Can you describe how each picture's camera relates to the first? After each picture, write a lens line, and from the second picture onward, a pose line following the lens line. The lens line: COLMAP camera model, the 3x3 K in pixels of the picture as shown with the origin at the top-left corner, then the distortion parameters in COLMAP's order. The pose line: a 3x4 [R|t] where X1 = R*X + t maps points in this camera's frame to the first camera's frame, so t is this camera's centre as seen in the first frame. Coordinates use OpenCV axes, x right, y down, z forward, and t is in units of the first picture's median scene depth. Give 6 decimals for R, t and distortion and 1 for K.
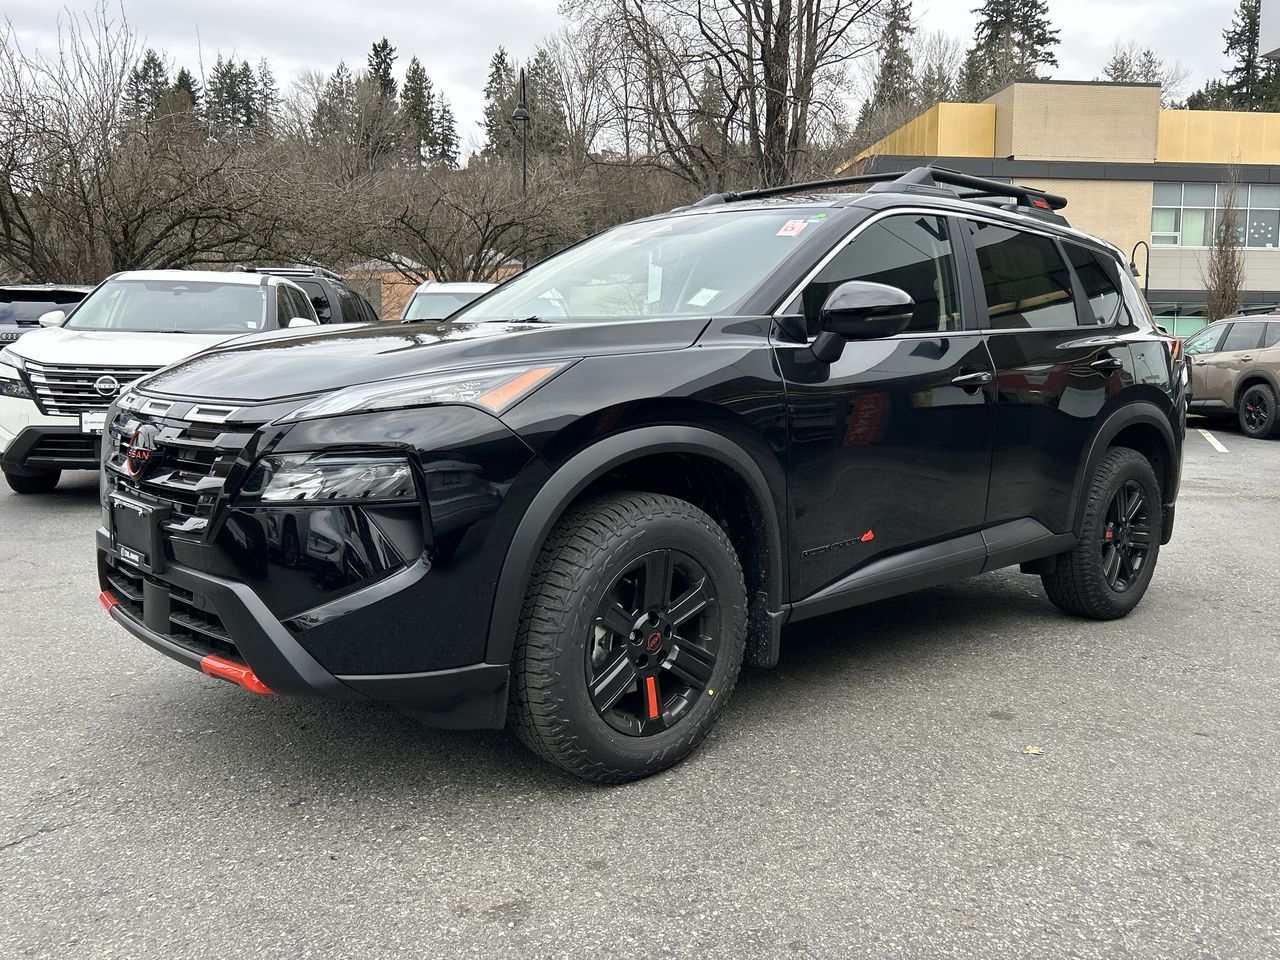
lens RADIAL K [[1067.2, 0, 646.1], [0, 1067.2, 476.4], [0, 0, 1]] dist [0.036984, -0.035906]
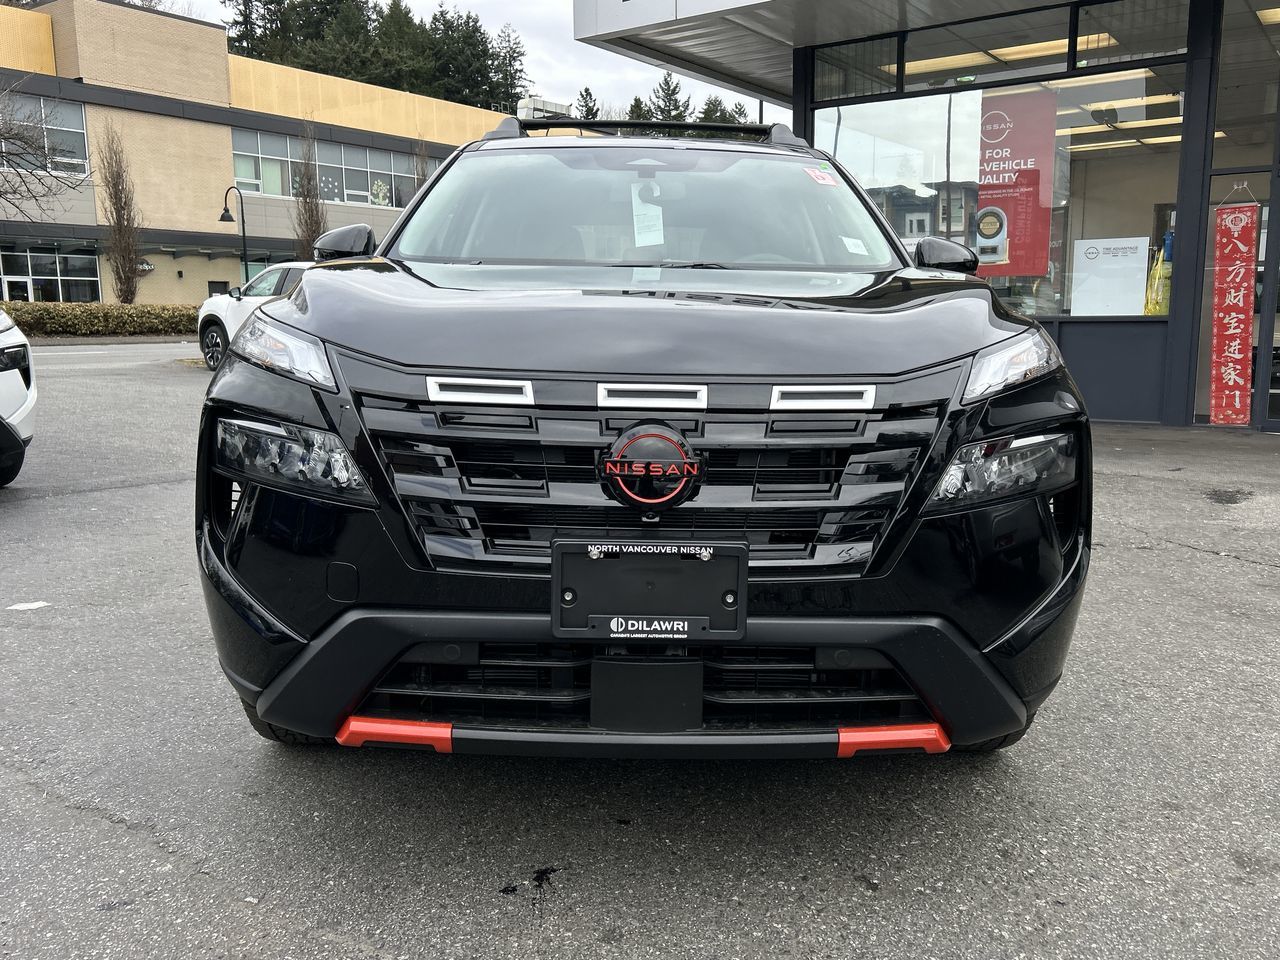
lens RADIAL K [[1081.9, 0, 638.5], [0, 1081.9, 480.0], [0, 0, 1]] dist [0.029739, -0.008933]
pose [[0.675879, -0.120495, 0.727096, -0.852941], [0.082980, 0.992713, 0.087379, -0.064528], [-0.732327, 0.001277, 0.680952, 0.501159]]
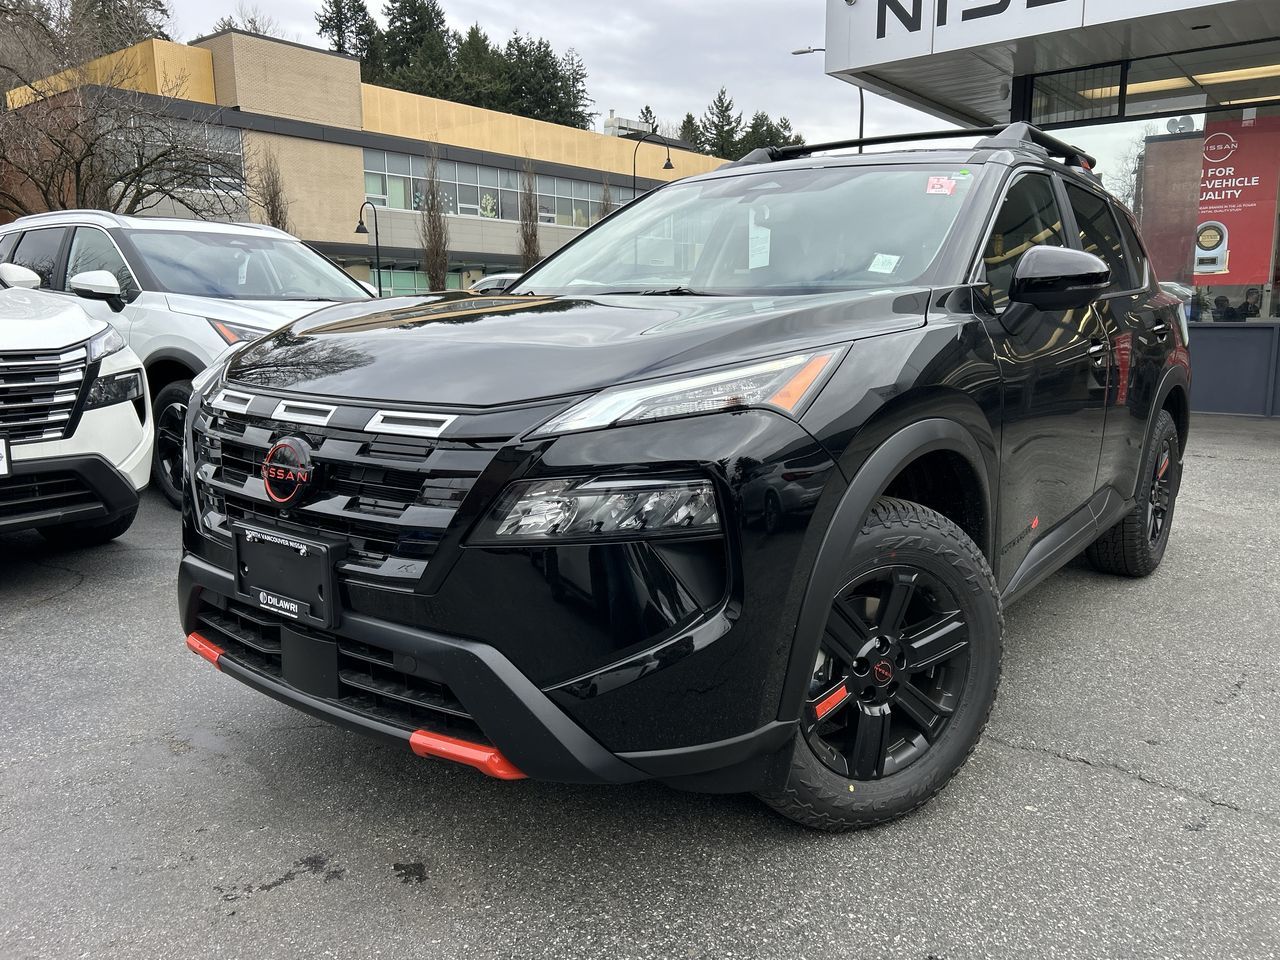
lens RADIAL K [[987.4, 0, 641.7], [0, 987.4, 482.5], [0, 0, 1]] dist [0.006432, -0.007252]
pose [[0.986085, -0.037819, 0.161883, -0.298770], [0.027866, 0.997604, 0.063319, -0.047221], [-0.163890, -0.057926, 0.984776, 0.224920]]
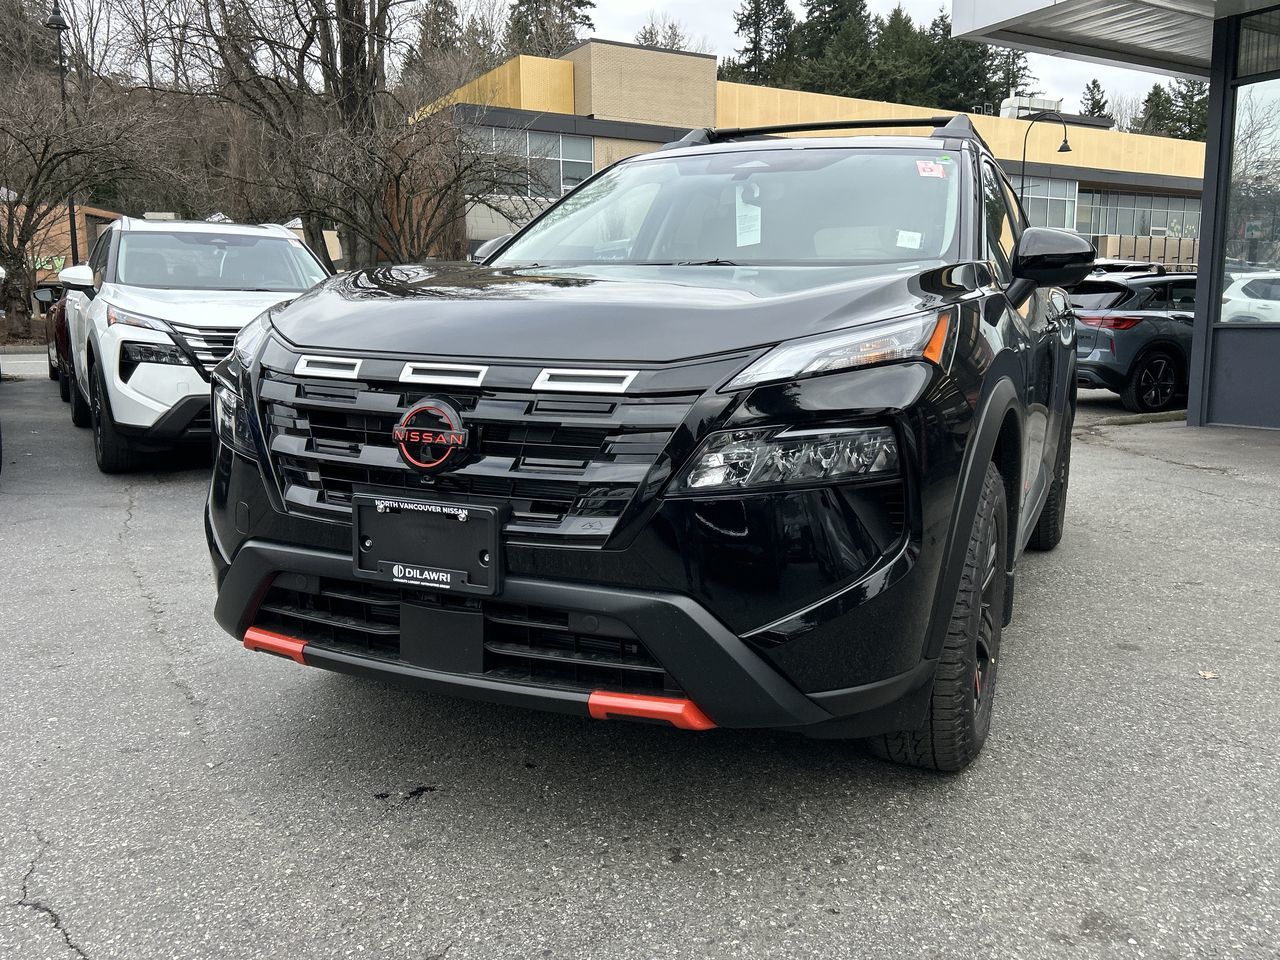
lens RADIAL K [[1074.2, 0, 645.5], [0, 1074.2, 483.6], [0, 0, 1]] dist [0.029878, -0.017357]
pose [[0.920665, -0.063937, 0.385083, -0.557283], [0.045437, 0.997342, 0.056963, -0.022297], [-0.387701, -0.034947, 0.921122, 0.228823]]
